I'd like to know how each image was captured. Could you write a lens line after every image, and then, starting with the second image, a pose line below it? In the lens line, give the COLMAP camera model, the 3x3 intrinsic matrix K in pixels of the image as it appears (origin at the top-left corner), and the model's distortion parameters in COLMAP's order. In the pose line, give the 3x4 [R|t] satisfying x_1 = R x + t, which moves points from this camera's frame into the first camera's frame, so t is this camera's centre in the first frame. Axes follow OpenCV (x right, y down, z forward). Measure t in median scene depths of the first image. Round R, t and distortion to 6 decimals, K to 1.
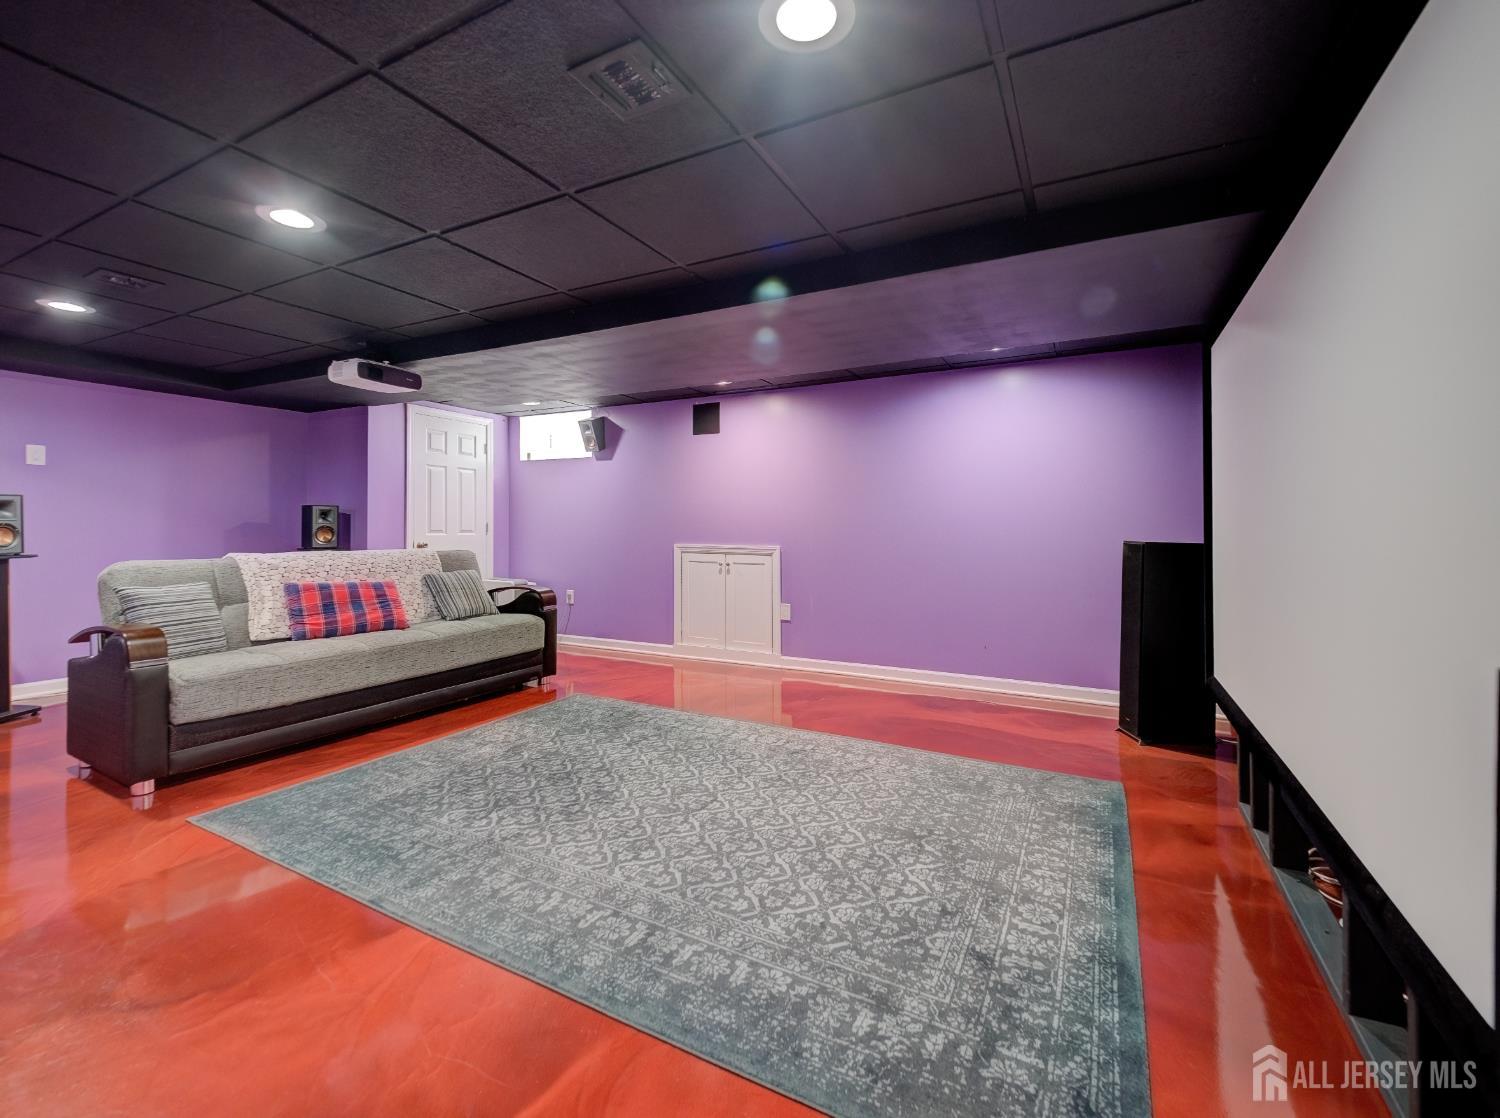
lens RADIAL K [[633.4, 0, 769.9], [0, 633.4, 516.8], [0, 0, 1]] dist [-0.000047, -0.000037]
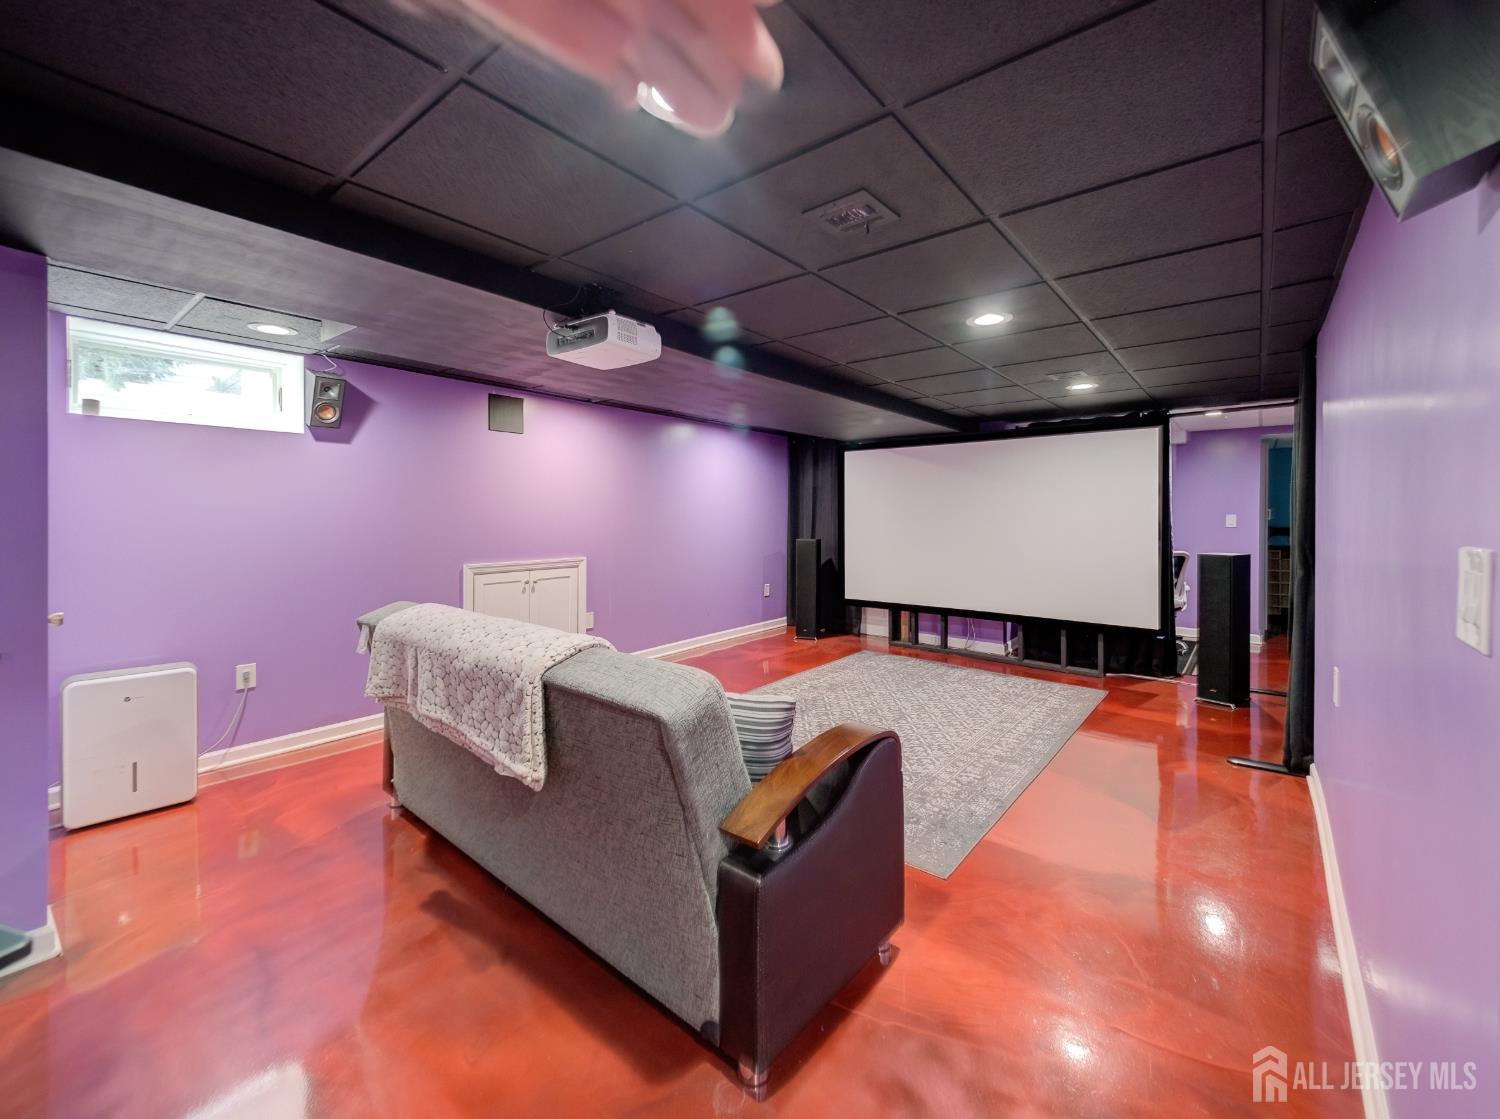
lens RADIAL K [[633.4, 0, 769.9], [0, 633.4, 517.3], [0, 0, 1]] dist [-0.000047, -0.000037]
pose [[0.193878, -0.009250, 0.980982, -0.879109], [-0.014287, 0.999823, 0.012251, -0.031844], [-0.980922, -0.016390, 0.193711, 0.500249]]
